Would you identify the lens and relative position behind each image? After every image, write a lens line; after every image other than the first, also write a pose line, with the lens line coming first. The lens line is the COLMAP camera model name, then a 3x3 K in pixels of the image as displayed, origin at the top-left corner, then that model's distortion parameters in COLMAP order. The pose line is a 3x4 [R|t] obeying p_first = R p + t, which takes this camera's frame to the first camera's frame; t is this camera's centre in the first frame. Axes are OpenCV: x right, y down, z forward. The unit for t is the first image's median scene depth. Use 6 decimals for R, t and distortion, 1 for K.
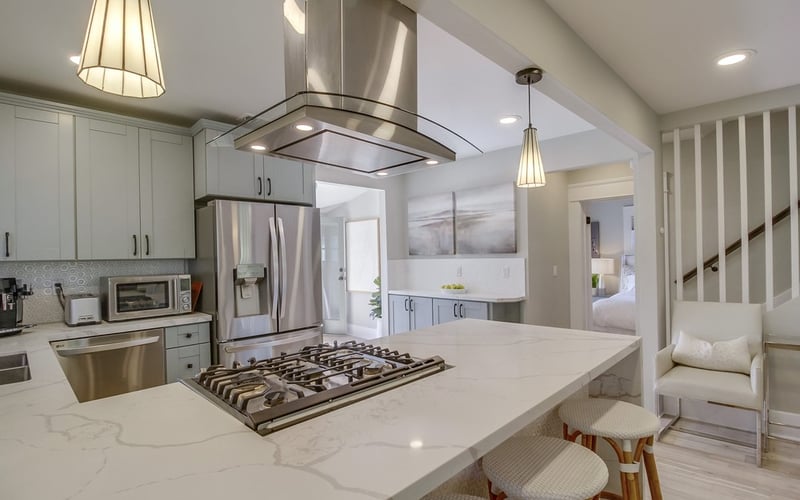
lens RADIAL K [[399.7, 0, 400.0], [0, 399.7, 250.0], [0, 0, 1]] dist [0.001107, 0.000356]
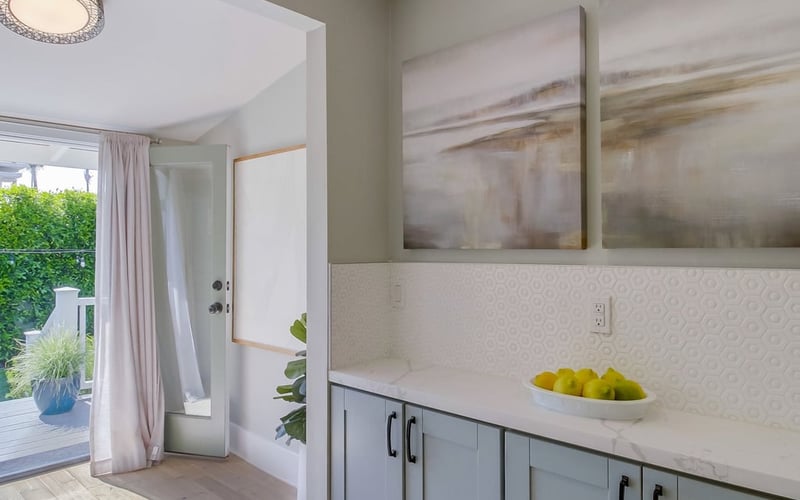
lens RADIAL K [[541.5, 0, 400.0], [0, 541.5, 250.0], [0, 0, 1]] dist [-0.004118, -0.000808]
pose [[0.998913, 0.022757, 0.040685, 0.003880], [-0.023072, 0.999707, 0.007292, 0.011533], [-0.040507, -0.008222, 0.999145, 0.640140]]
